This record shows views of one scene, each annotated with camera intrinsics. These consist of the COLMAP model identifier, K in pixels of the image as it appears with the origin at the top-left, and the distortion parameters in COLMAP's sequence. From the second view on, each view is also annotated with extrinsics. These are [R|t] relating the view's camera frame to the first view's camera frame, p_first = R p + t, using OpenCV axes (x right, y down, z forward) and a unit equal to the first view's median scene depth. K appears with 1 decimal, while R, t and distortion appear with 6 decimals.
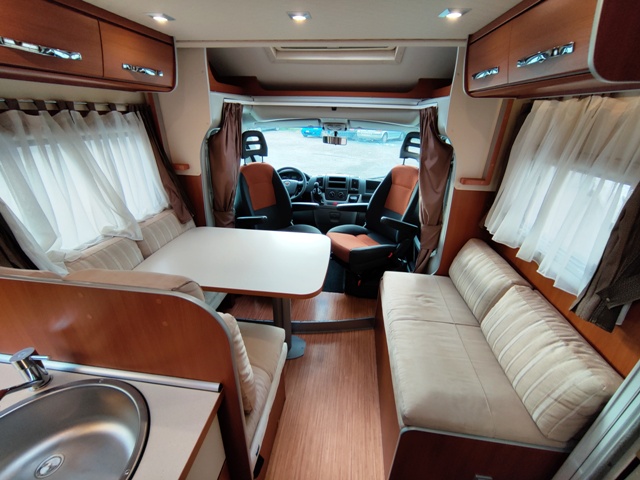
lens RADIAL K [[274.6, 0, 319.6], [0, 274.6, 242.7], [0, 0, 1]] dist [-0.003536, 0.000318]
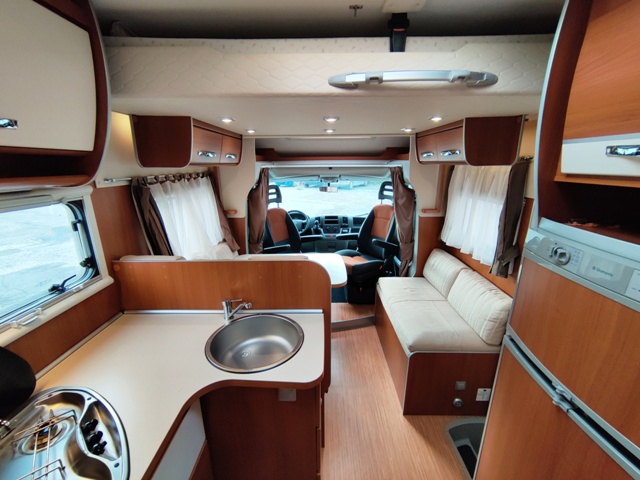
lens RADIAL K [[274.6, 0, 319.6], [0, 274.6, 242.7], [0, 0, 1]] dist [-0.003536, 0.000318]
pose [[0.992288, -0.063086, 0.106695, -0.212961], [0.079300, 0.984681, -0.155287, 0.130408], [-0.095265, 0.162550, 0.982091, -0.392412]]
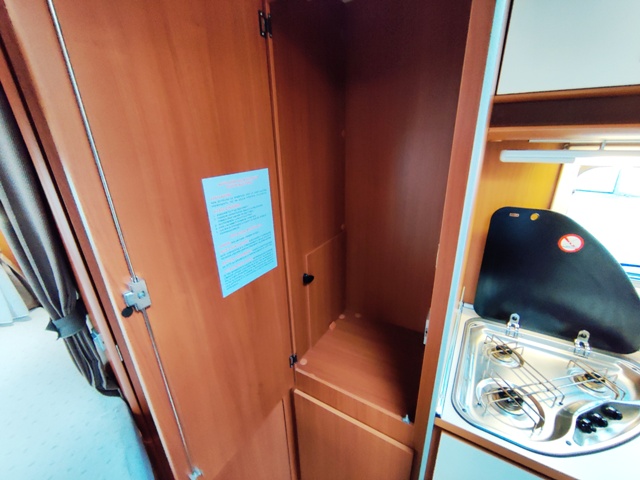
lens RADIAL K [[274.6, 0, 319.6], [0, 274.6, 242.7], [0, 0, 1]] dist [-0.003536, 0.000318]
pose [[-0.405007, 0.317943, -0.857252, -0.121249], [-0.378059, 0.795451, 0.473635, 0.100673], [0.832491, 0.515917, -0.201962, -0.275464]]
